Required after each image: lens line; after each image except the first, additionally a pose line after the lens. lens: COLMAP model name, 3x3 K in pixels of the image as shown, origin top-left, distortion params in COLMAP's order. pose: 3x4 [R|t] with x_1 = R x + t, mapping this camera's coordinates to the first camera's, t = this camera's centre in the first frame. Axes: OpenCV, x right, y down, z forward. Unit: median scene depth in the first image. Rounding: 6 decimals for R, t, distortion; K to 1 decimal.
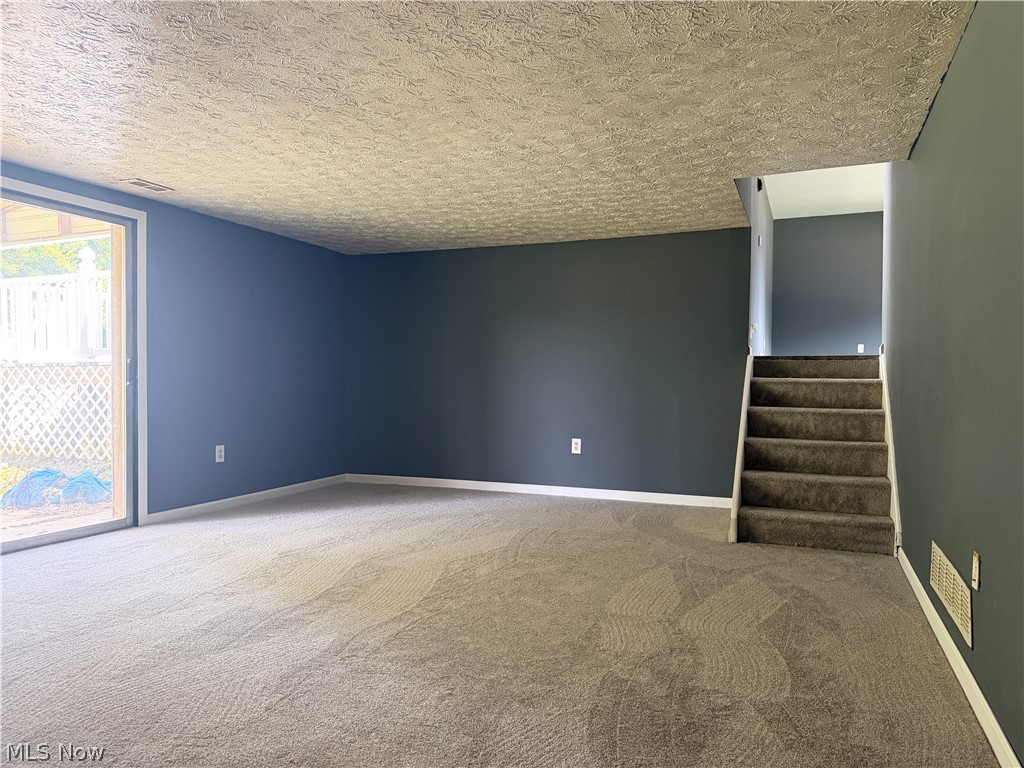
lens RADIAL K [[710.7, 0, 515.6], [0, 710.7, 387.1], [0, 0, 1]] dist [0.079313, -0.106136]
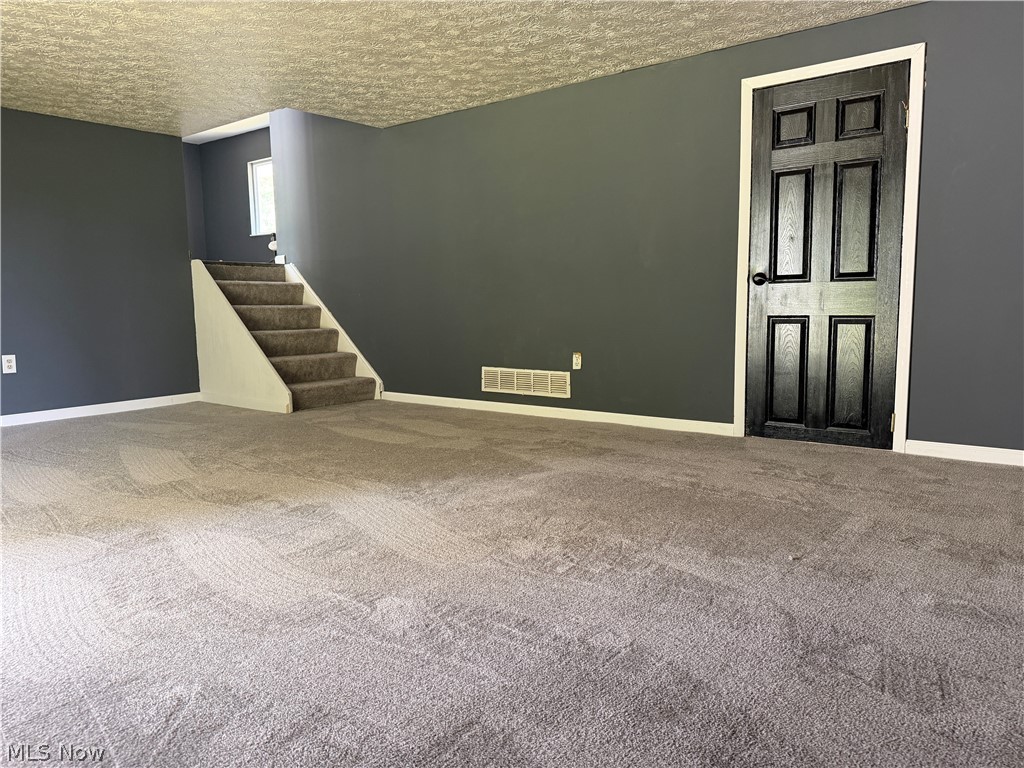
lens RADIAL K [[710.7, 0, 515.6], [0, 710.7, 387.1], [0, 0, 1]] dist [0.079313, -0.106136]
pose [[0.259971, -0.124526, 0.957553, -0.745267], [0.030508, 0.992214, 0.120751, 0.036881], [-0.965134, -0.002179, 0.261746, 0.307244]]
